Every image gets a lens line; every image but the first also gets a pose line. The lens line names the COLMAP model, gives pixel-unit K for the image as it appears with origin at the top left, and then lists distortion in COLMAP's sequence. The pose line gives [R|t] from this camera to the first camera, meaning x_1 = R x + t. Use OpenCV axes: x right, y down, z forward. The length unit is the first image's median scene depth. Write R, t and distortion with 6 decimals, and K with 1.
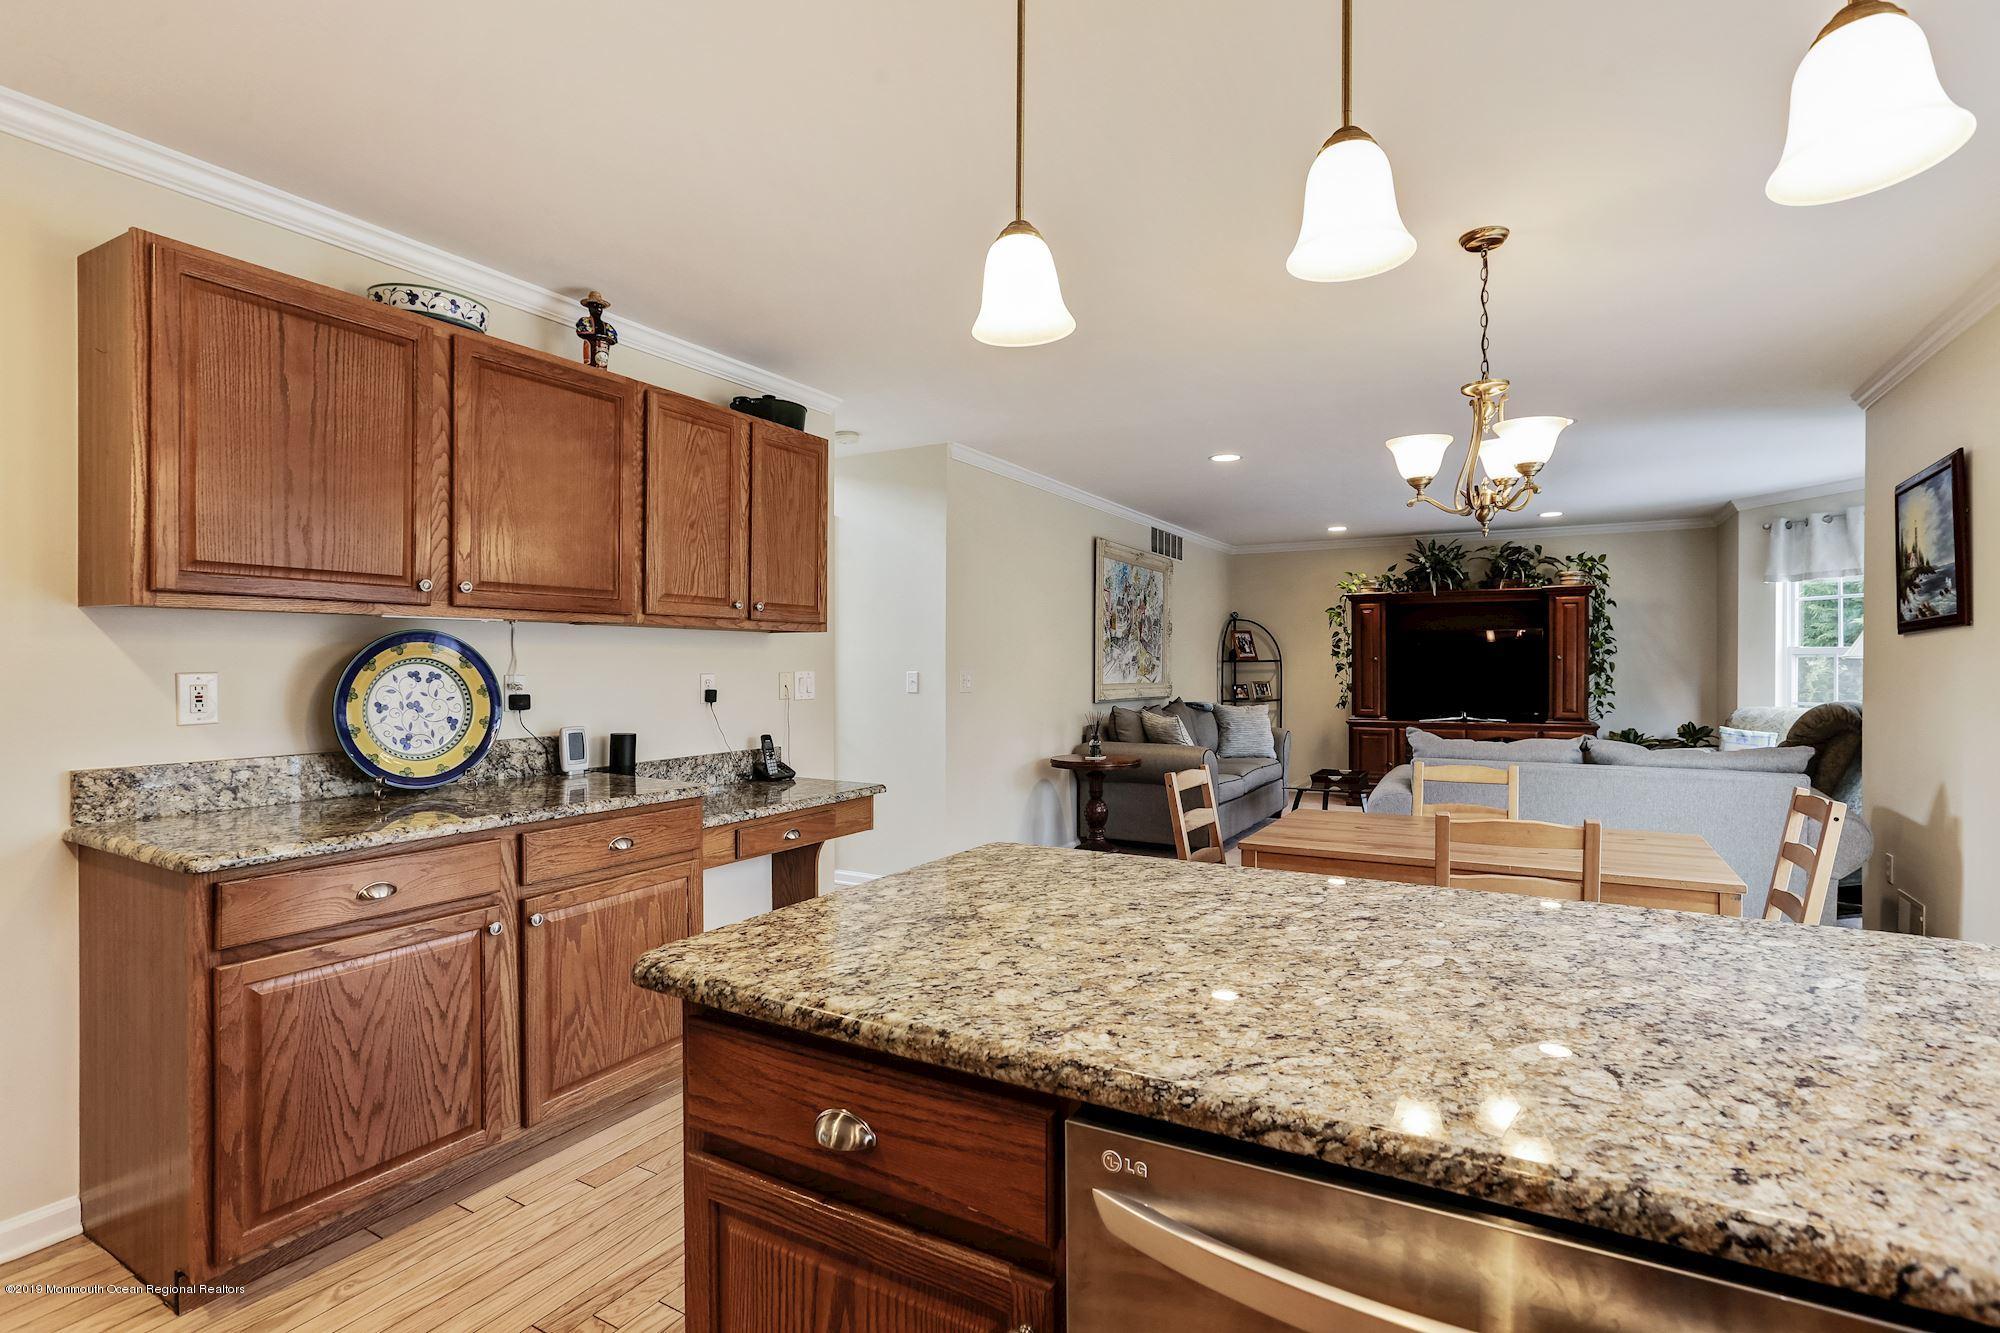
lens RADIAL K [[945.2, 0, 1005.5], [0, 945.2, 673.2], [0, 0, 1]] dist [-0.003055, 0.008253]
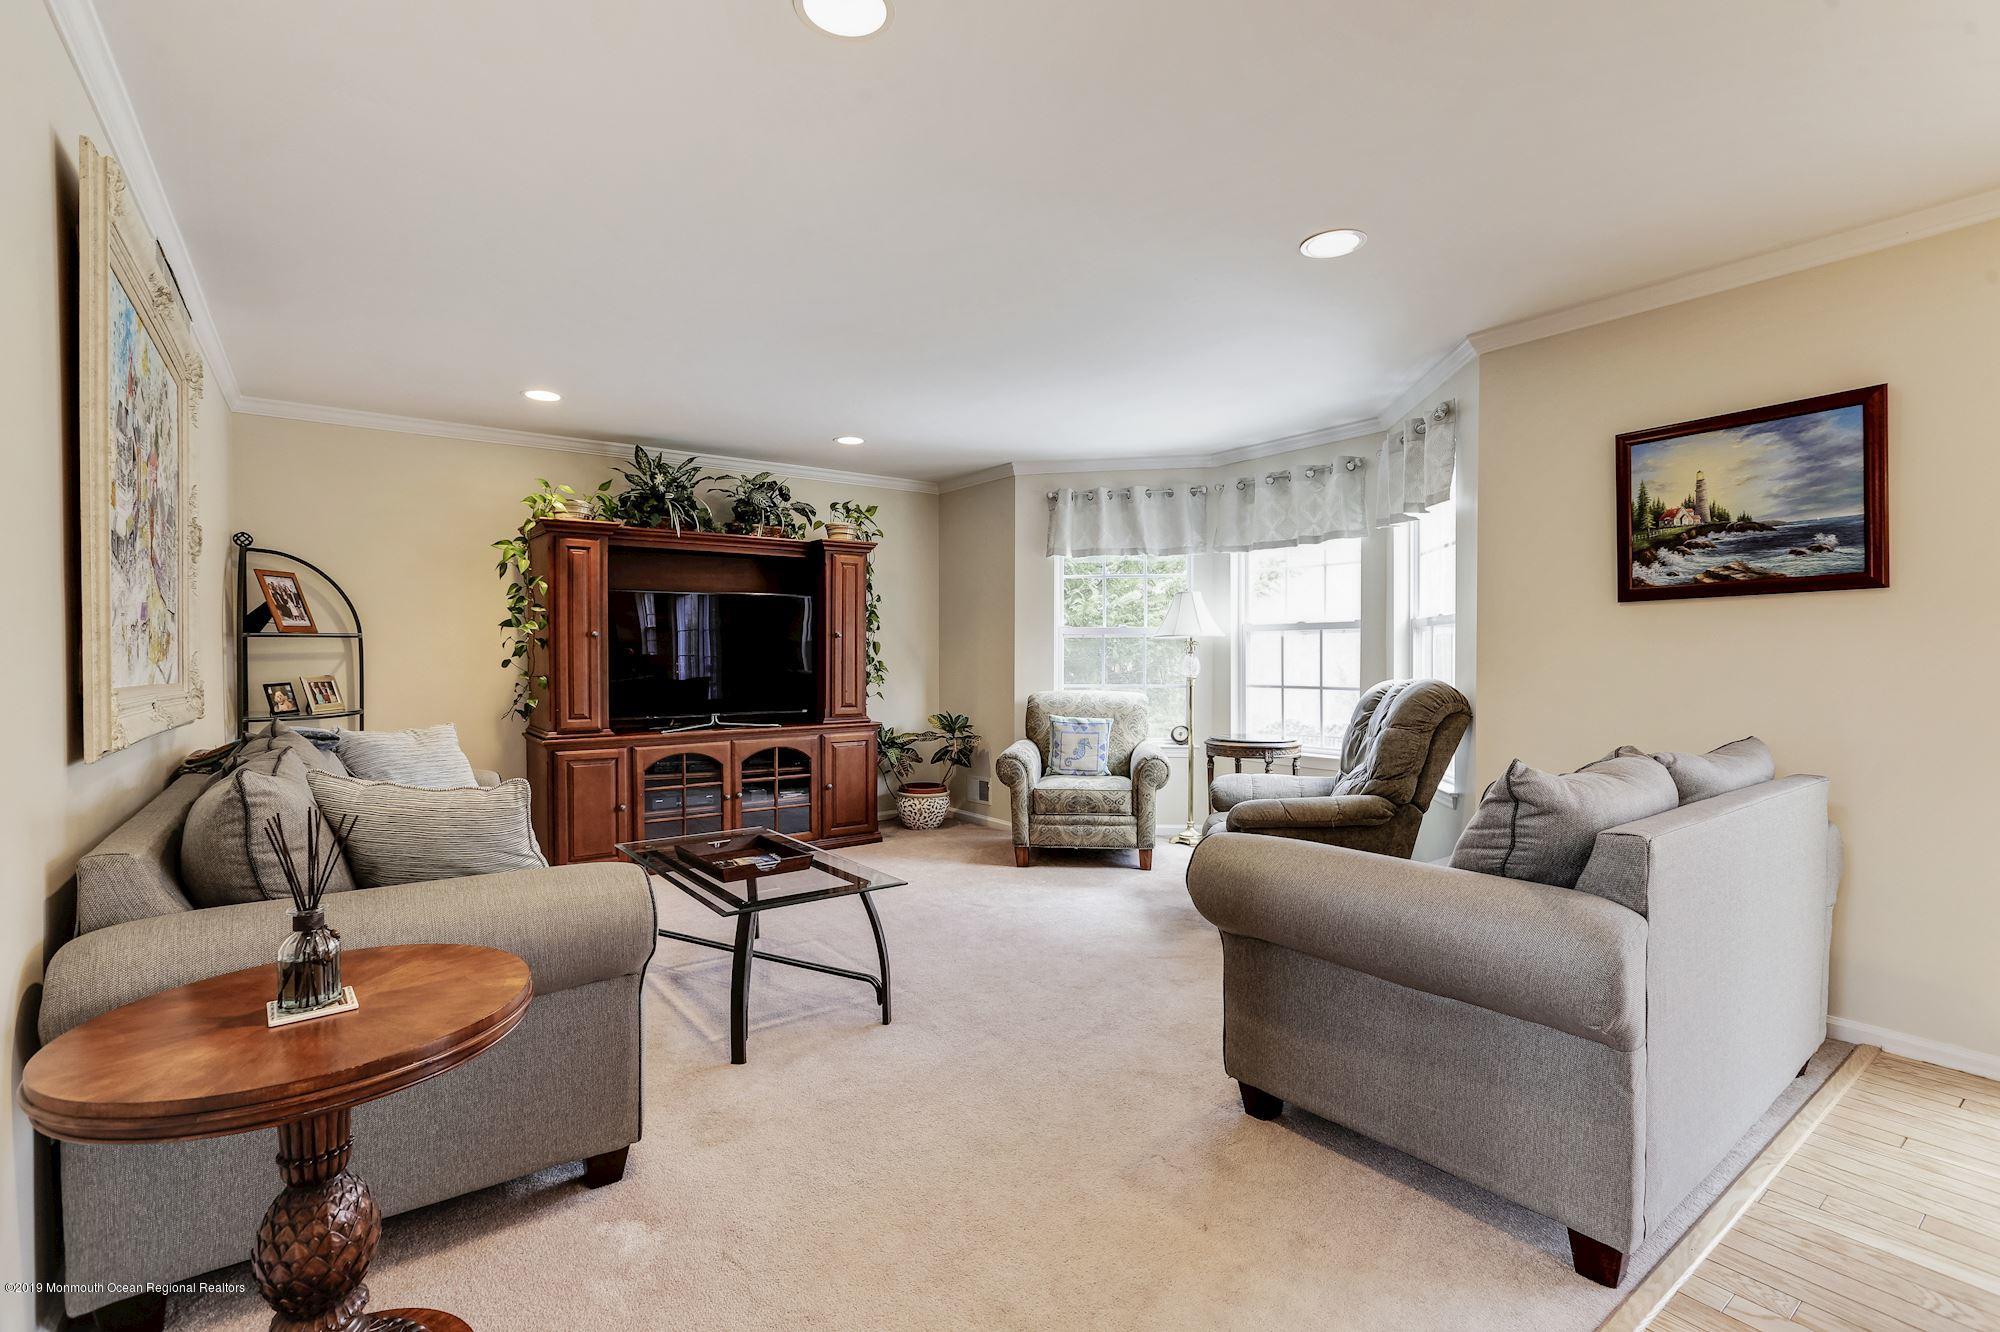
lens RADIAL K [[911.9, 0, 1000.0], [0, 911.9, 666.0], [0, 0, 1]] dist [-0.044641, 0.028093]
pose [[0.390911, -0.011368, 0.920358, -0.060516], [0.009858, 0.999918, 0.008163, 0.006478], [-0.920376, 0.005882, 0.390991, 1.243464]]
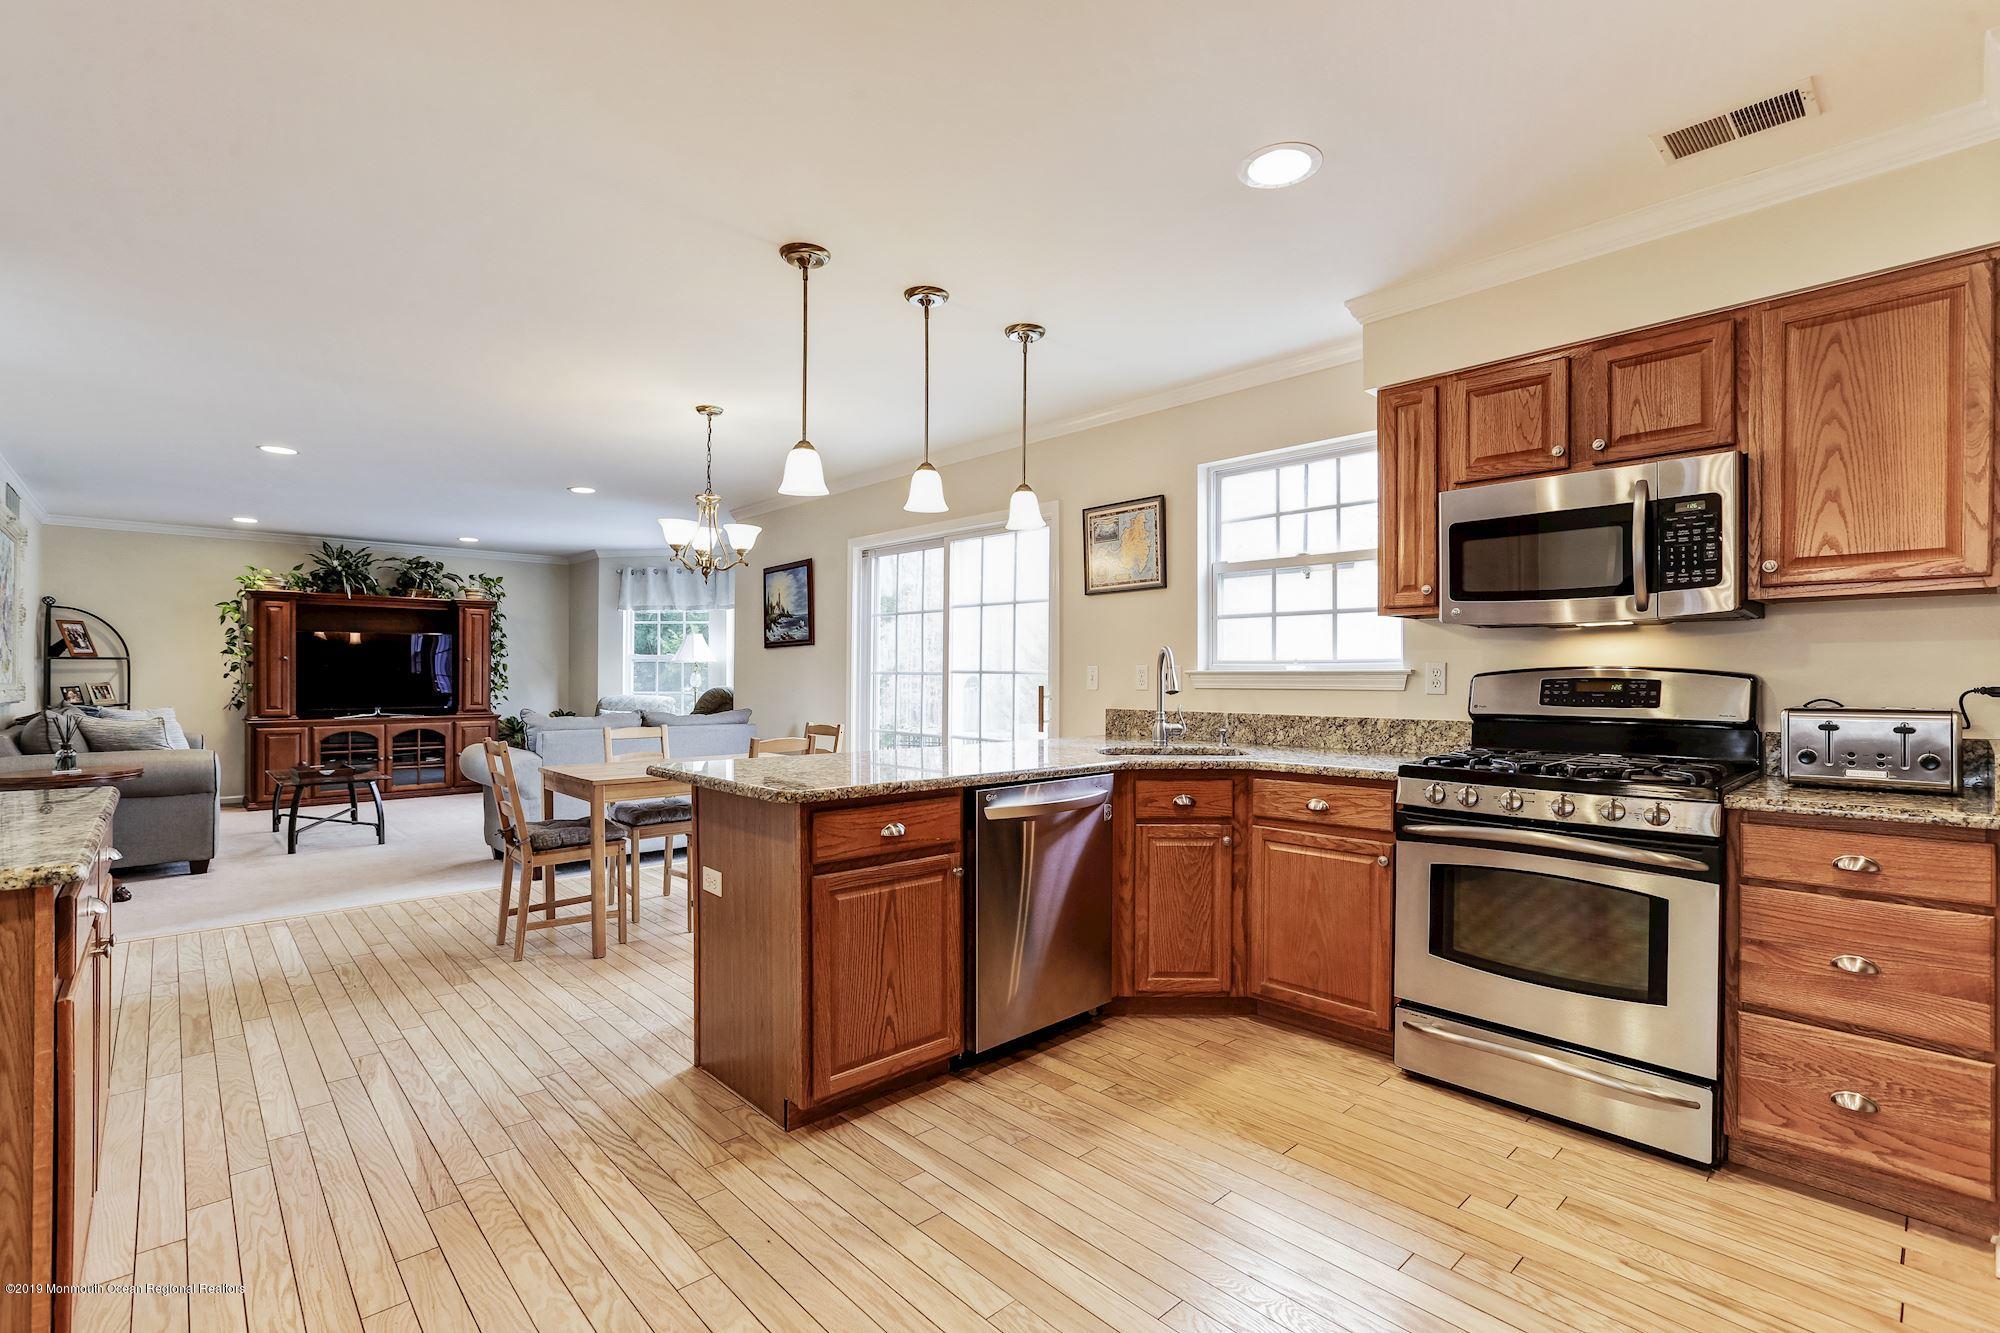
lens RADIAL K [[945.2, 0, 1005.5], [0, 945.2, 673.2], [0, 0, 1]] dist [-0.003055, 0.008253]
pose [[0.309377, 0.002672, 0.950936, -0.698153], [0.004878, 0.999978, -0.004397, 0.019028], [-0.950927, 0.005999, 0.309357, -0.024032]]
